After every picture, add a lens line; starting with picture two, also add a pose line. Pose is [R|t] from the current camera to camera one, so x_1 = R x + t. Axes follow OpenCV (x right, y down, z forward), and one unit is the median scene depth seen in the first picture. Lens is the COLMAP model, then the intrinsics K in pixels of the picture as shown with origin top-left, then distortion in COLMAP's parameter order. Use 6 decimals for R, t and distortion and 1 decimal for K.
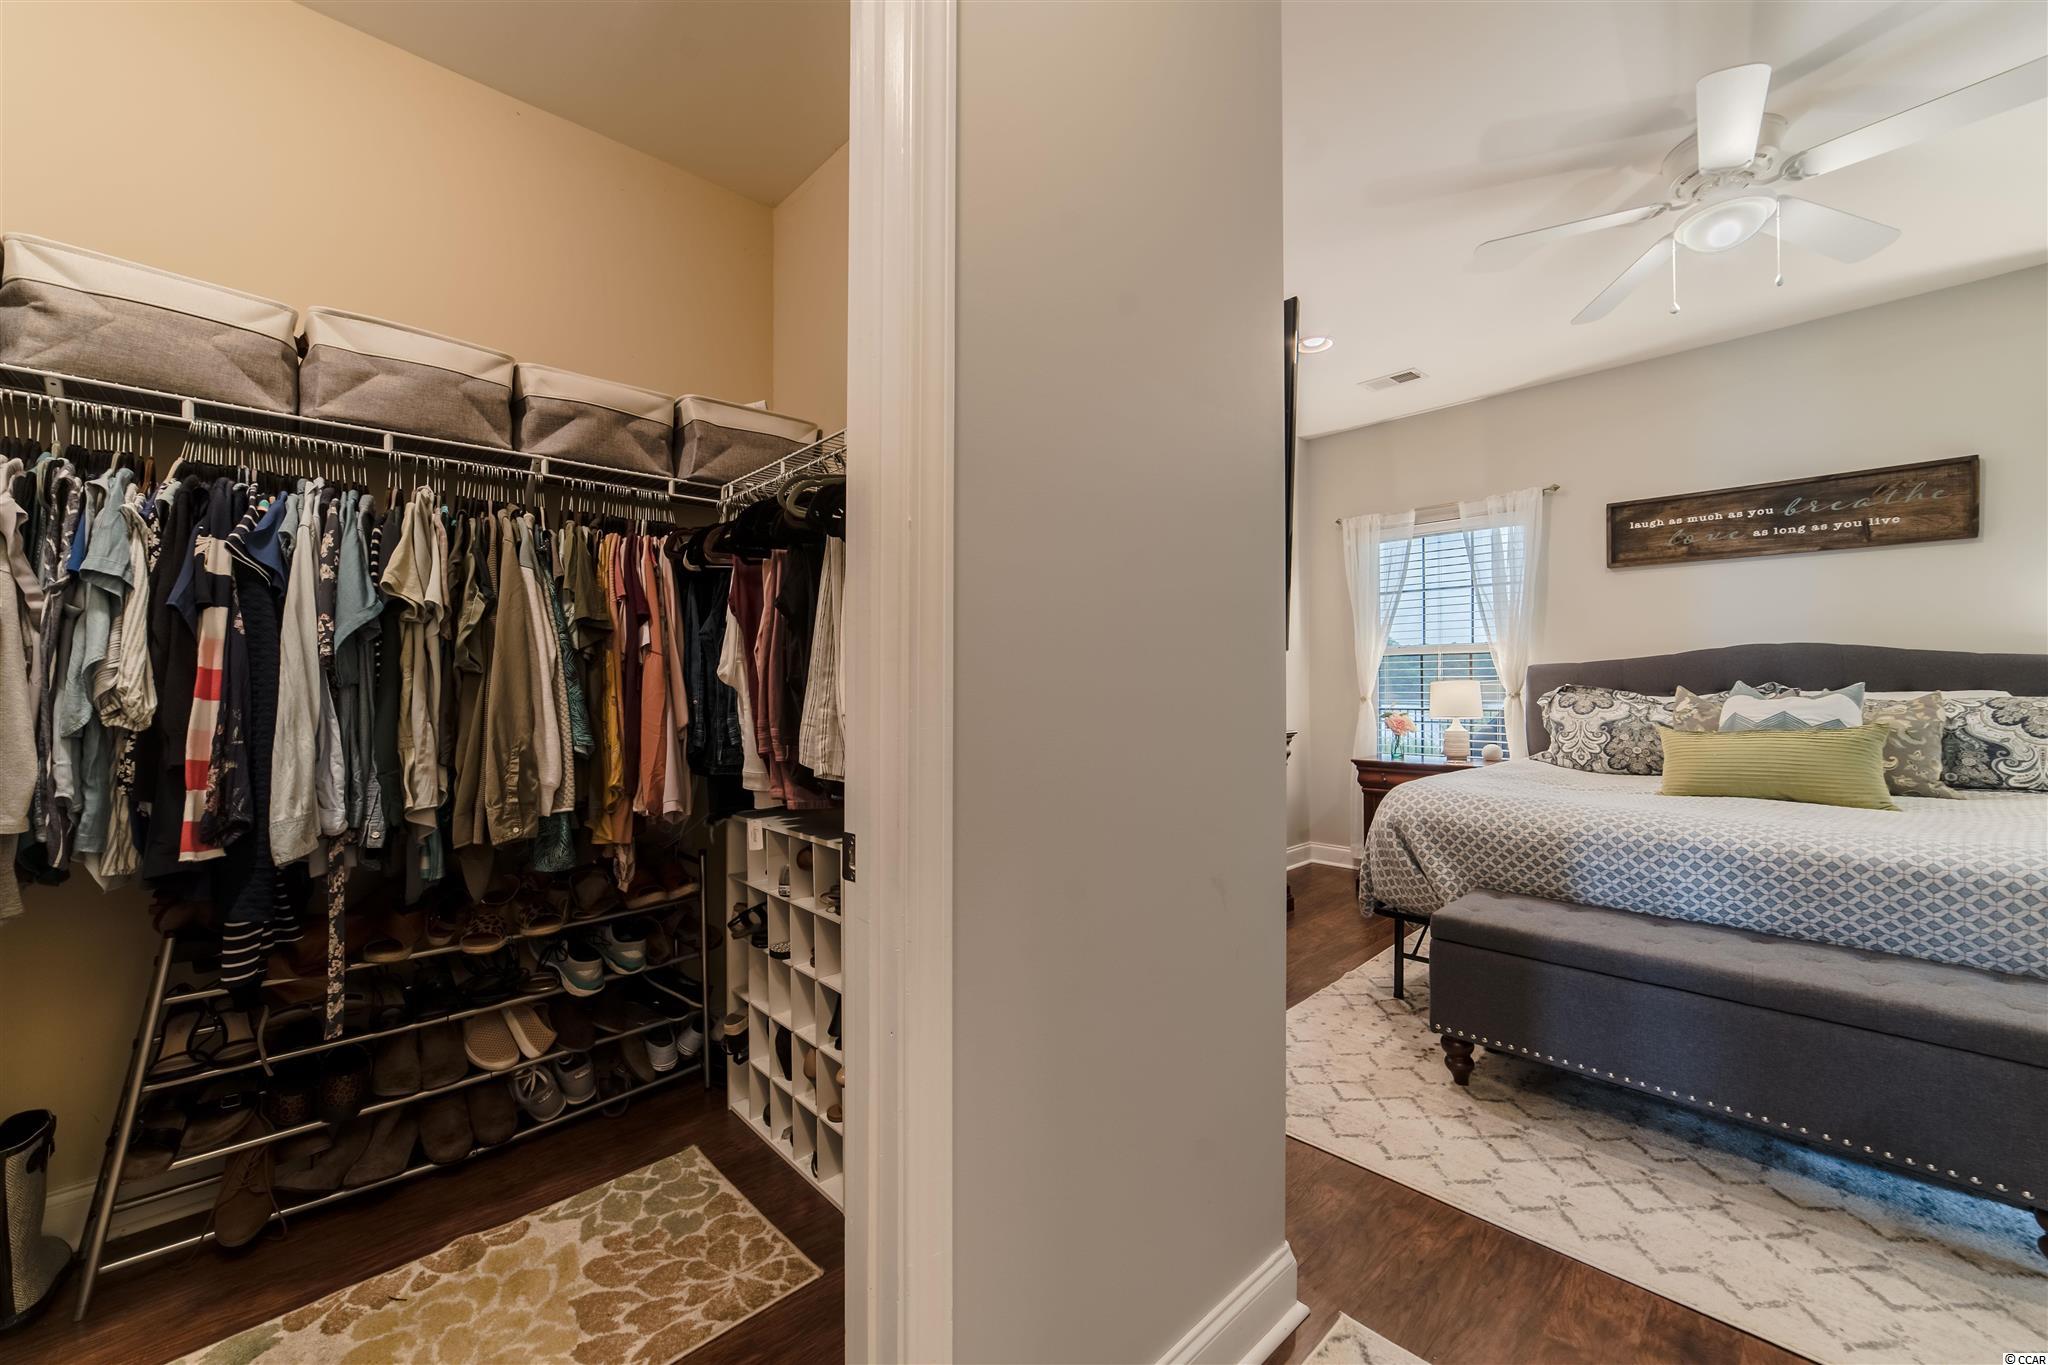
lens RADIAL K [[810.1, 0, 1022.6], [0, 810.1, 688.8], [0, 0, 1]] dist [0.000806, 0.001159]
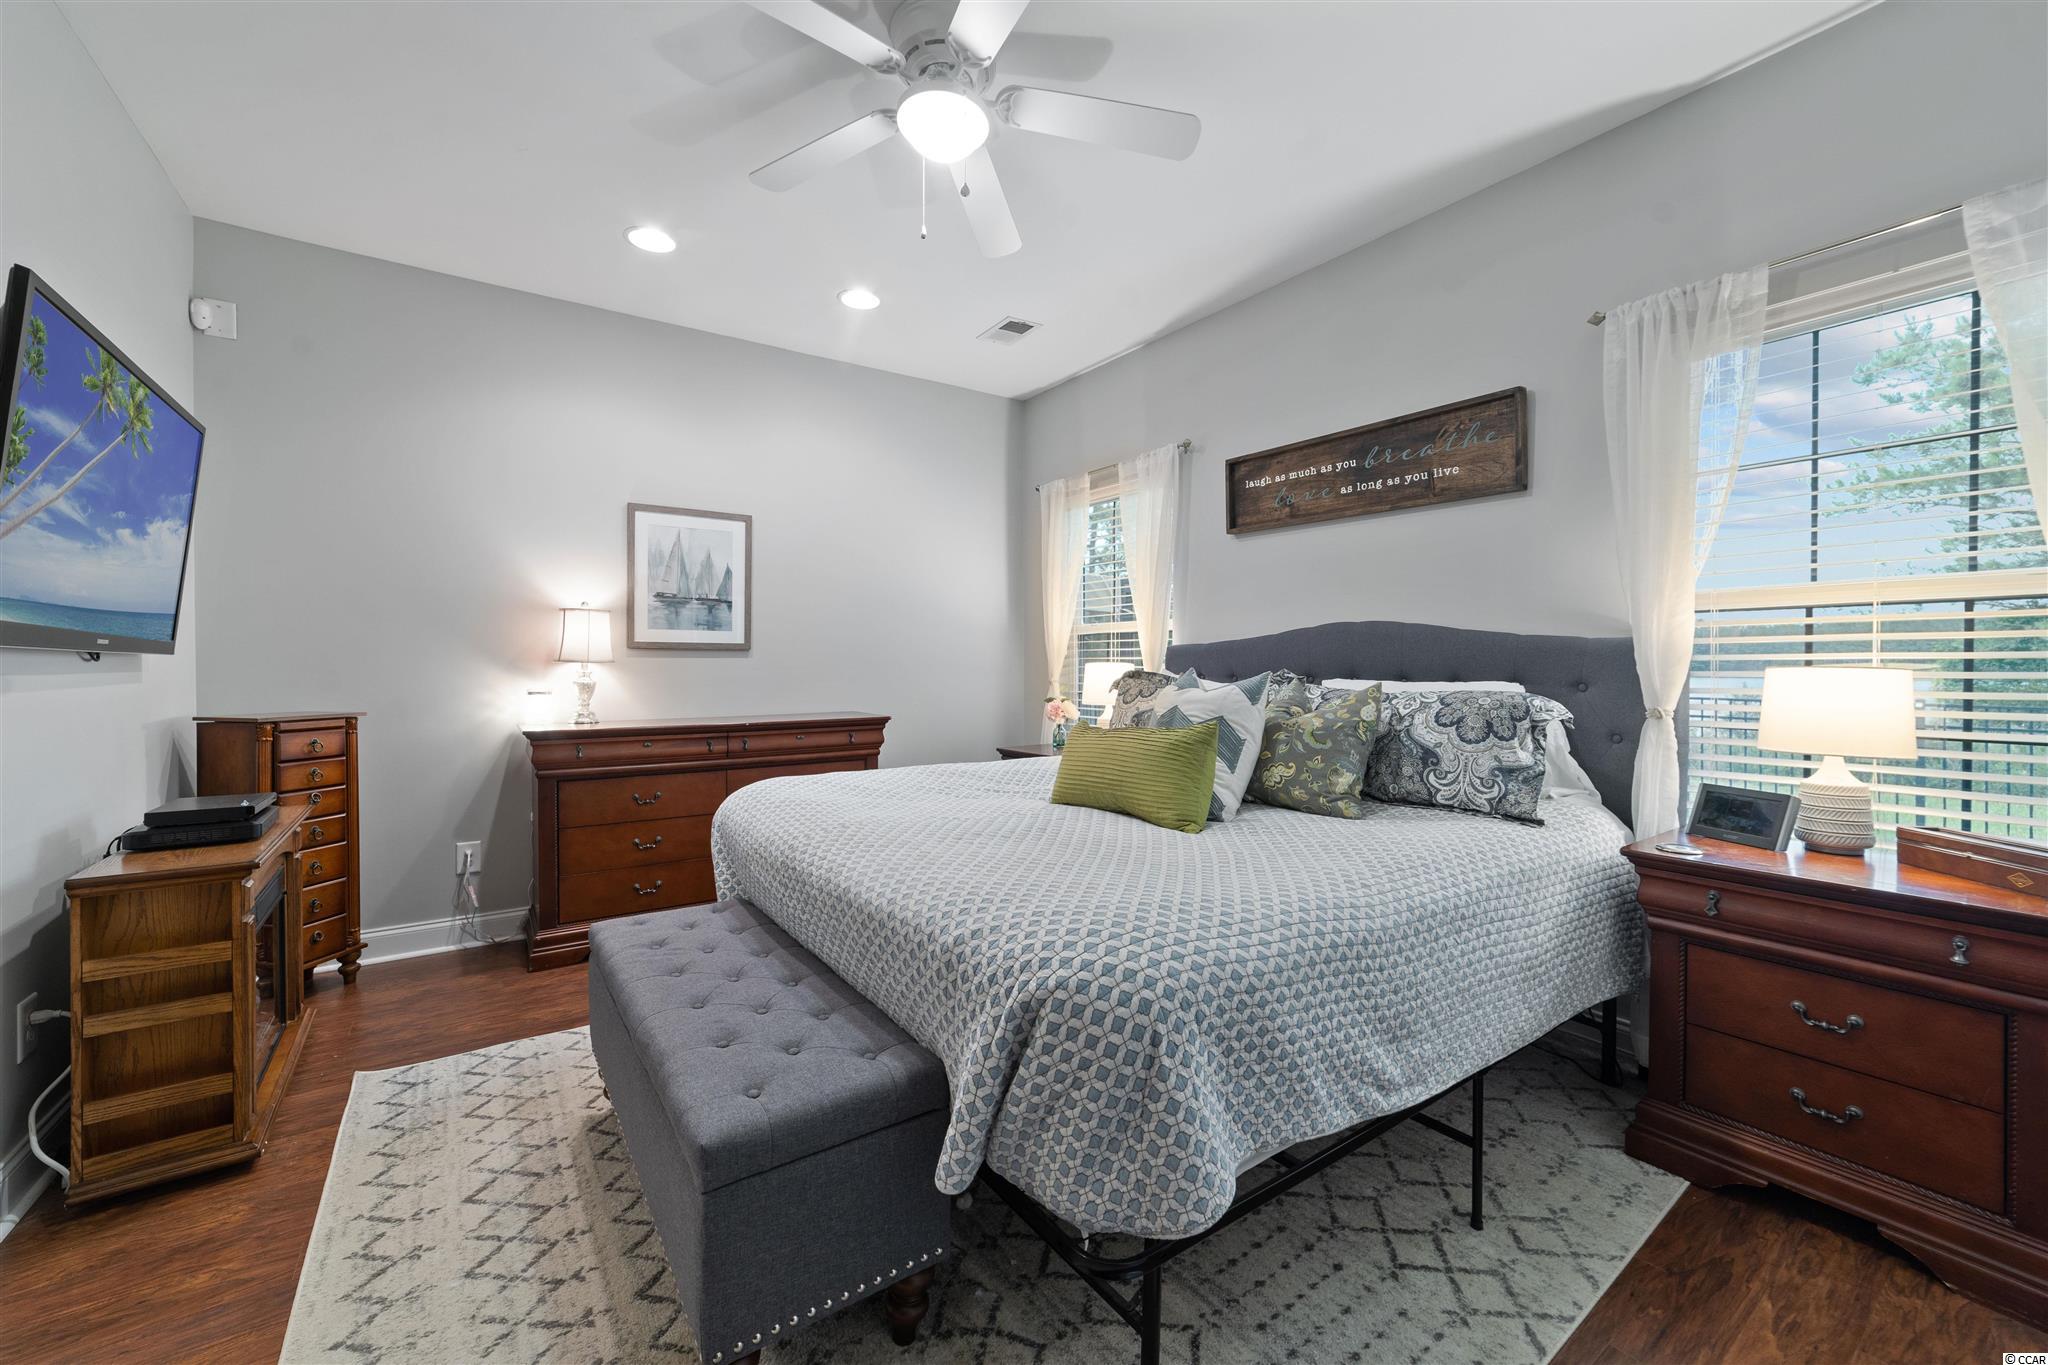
lens RADIAL K [[810.1, 0, 1021.2], [0, 810.1, 674.5], [0, 0, 1]] dist [0.000806, 0.001159]
pose [[0.986403, 0.006303, -0.164222, 0.761558], [-0.003036, 0.999793, 0.020135, -0.017553], [0.164315, -0.019362, 0.986218, 0.119412]]
